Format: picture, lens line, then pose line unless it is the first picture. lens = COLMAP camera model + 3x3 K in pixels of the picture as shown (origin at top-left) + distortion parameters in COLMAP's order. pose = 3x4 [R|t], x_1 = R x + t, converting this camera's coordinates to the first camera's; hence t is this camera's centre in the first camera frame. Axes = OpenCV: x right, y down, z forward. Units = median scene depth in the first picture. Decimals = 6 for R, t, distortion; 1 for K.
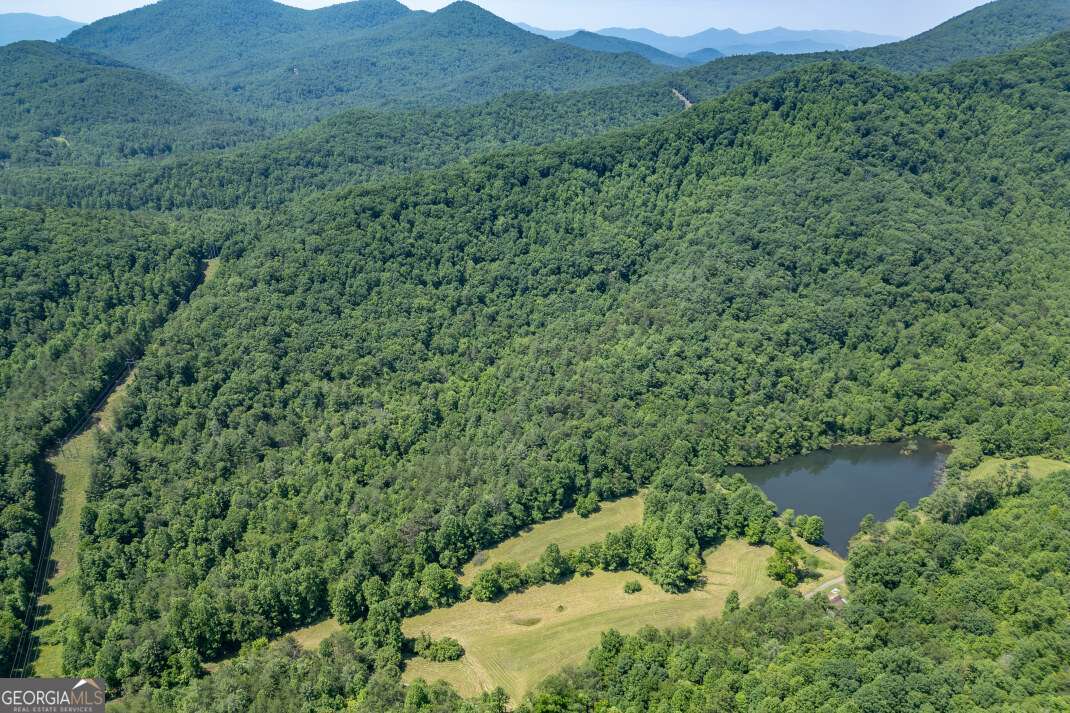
lens RADIAL K [[736.8, 0, 533.2], [0, 736.8, 407.3], [0, 0, 1]] dist [0.076834, -0.048099]
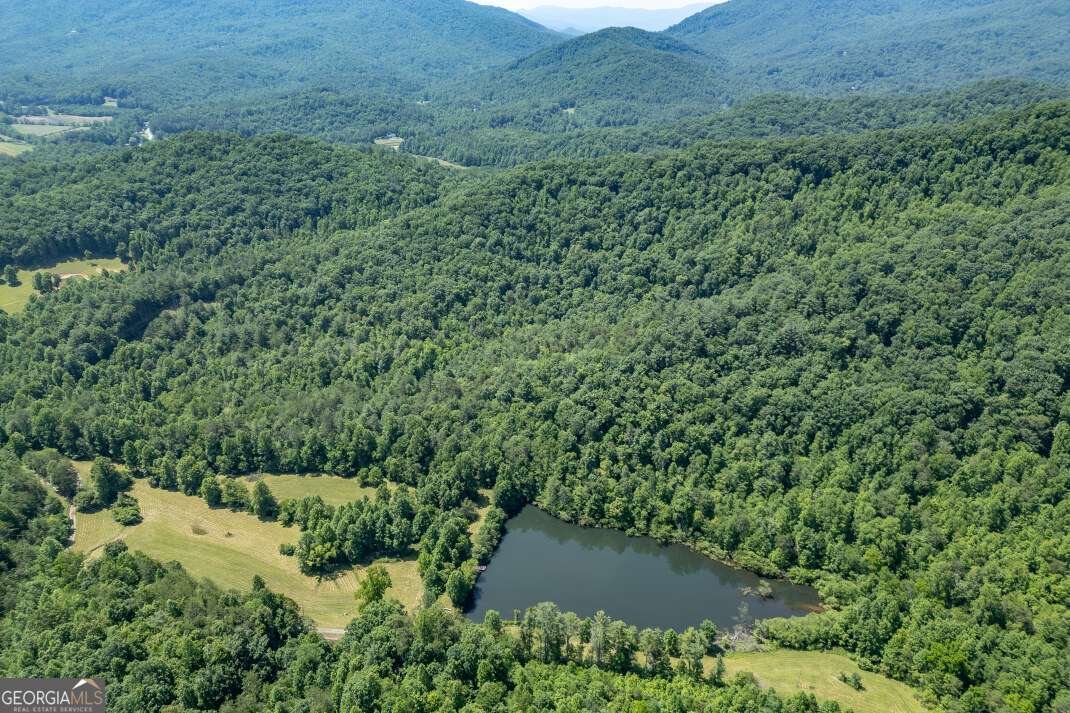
lens RADIAL K [[736.8, 0, 533.2], [0, 736.8, 407.3], [0, 0, 1]] dist [0.076834, -0.048099]
pose [[0.726953, 0.313426, -0.610986, 0.700049], [-0.303187, 0.944835, 0.123953, -0.128318], [0.616131, 0.095135, 0.781877, 0.284293]]
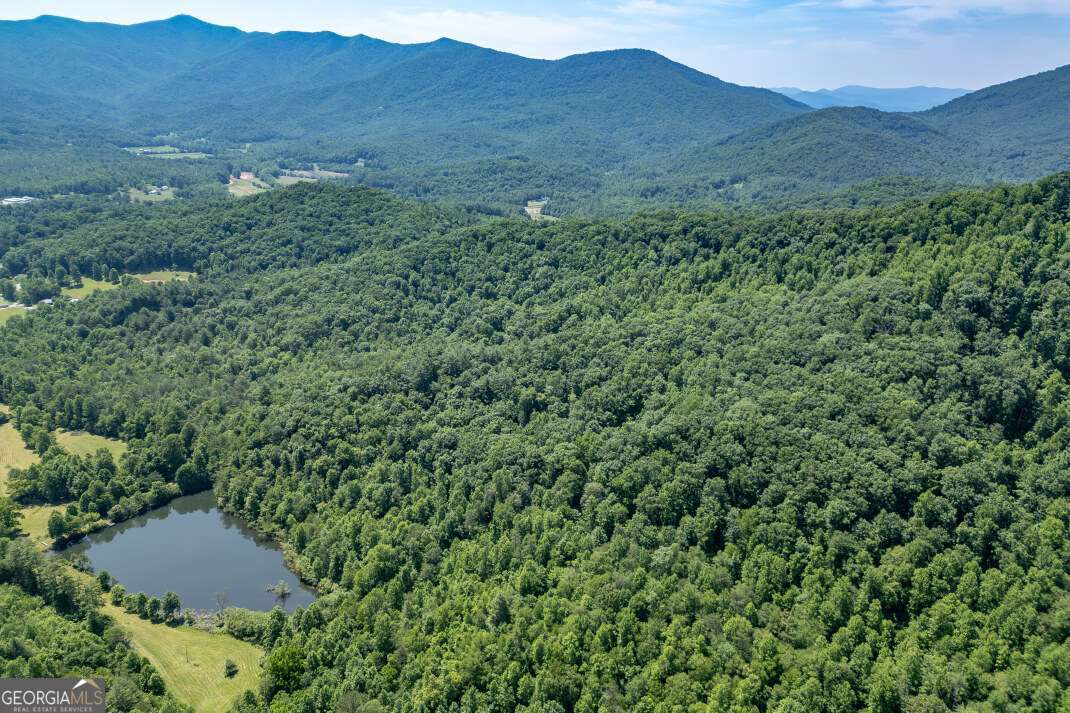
lens RADIAL K [[740.5, 0, 531.8], [0, 740.5, 383.4], [0, 0, 1]] dist [0.076788, -0.048319]
pose [[0.427441, 0.325510, -0.843408, 1.160152], [-0.411887, 0.900596, 0.138836, -0.341373], [0.804763, 0.288045, 0.519025, 0.720125]]
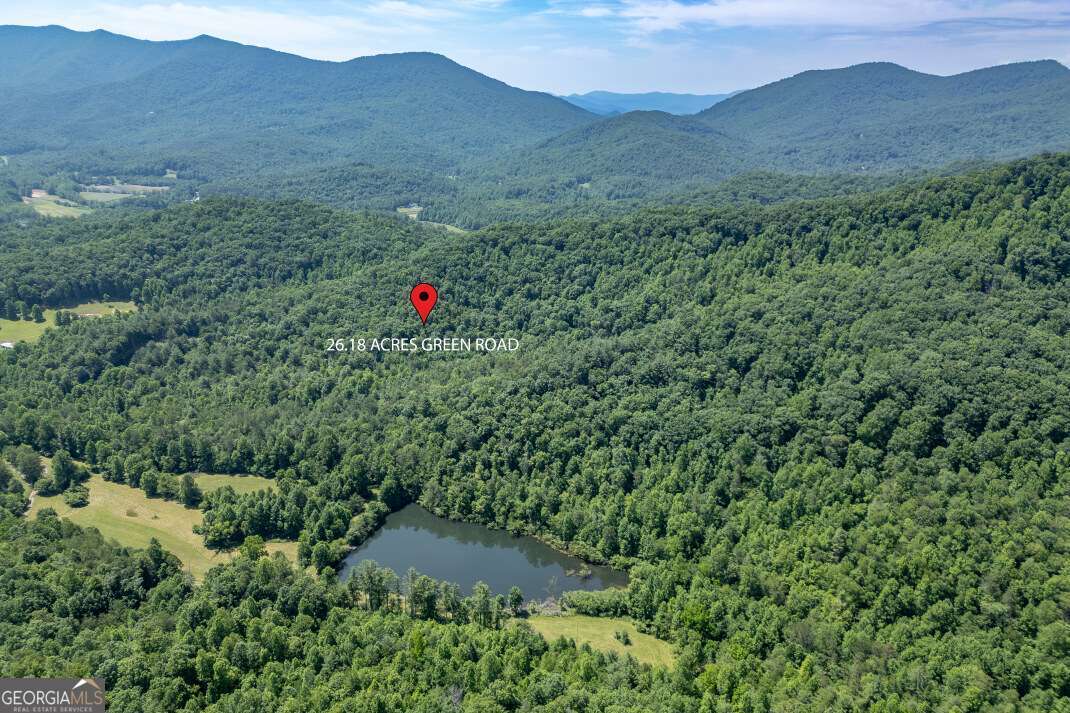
lens RADIAL K [[736.8, 0, 533.2], [0, 736.8, 407.3], [0, 0, 1]] dist [0.076834, -0.048099]
pose [[0.678301, 0.277766, -0.680260, 0.942534], [-0.328512, 0.942755, 0.057383, -0.143218], [0.657257, 0.184551, 0.730722, 0.317599]]
